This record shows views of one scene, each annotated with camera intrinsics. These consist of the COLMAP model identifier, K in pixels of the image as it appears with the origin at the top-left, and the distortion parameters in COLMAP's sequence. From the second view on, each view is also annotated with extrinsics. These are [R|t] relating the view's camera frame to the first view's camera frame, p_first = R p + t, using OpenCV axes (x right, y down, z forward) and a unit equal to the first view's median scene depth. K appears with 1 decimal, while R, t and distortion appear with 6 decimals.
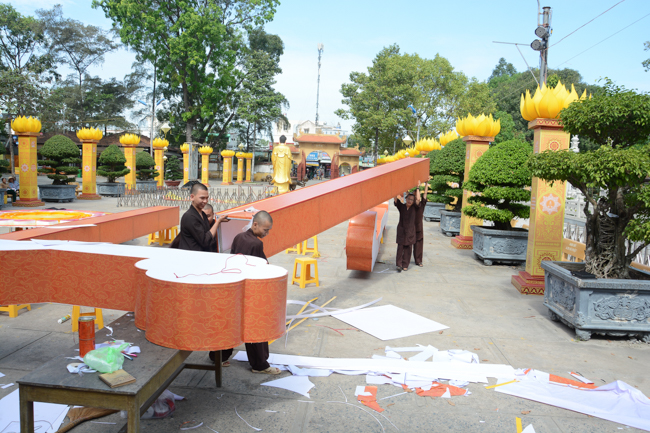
lens RADIAL K [[504.9, 0, 322.0], [0, 504.9, 216.9], [0, 0, 1]] dist [-0.147525, 0.103050]
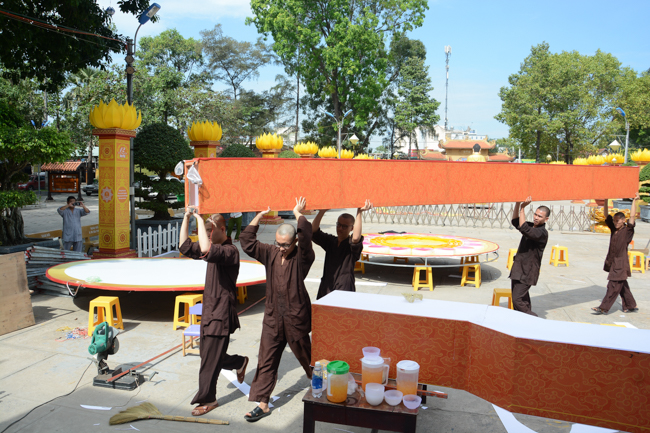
lens RADIAL K [[504.9, 0, 318.9], [0, 504.9, 217.9], [0, 0, 1]] dist [-0.147525, 0.103050]
pose [[0.978634, -0.011103, -0.205311, -0.109626], [0.009241, 0.999907, -0.010023, -0.008535], [0.205403, 0.007912, 0.978646, 0.004490]]
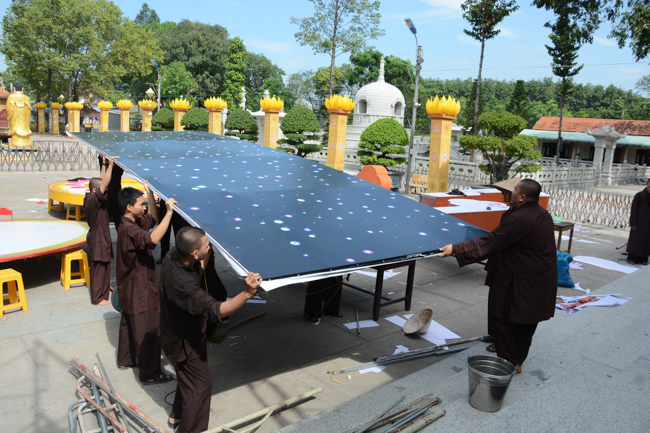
lens RADIAL K [[504.9, 0, 325.5], [0, 504.9, 216.6], [0, 0, 1]] dist [-0.147525, 0.103050]
pose [[0.693535, -0.123660, 0.709731, -0.206427], [0.034724, 0.989751, 0.138518, -0.014373], [-0.719586, -0.071423, 0.690721, -0.009957]]
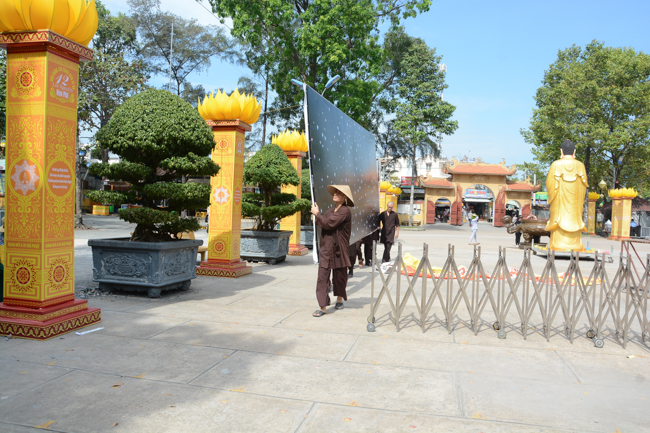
lens RADIAL K [[504.9, 0, 324.2], [0, 504.9, 217.4], [0, 0, 1]] dist [-0.147525, 0.103050]
pose [[0.988762, -0.002941, -0.149469, -0.154673], [-0.009557, 0.996518, -0.082827, -0.022604], [0.149192, 0.083325, 0.985291, 0.283456]]
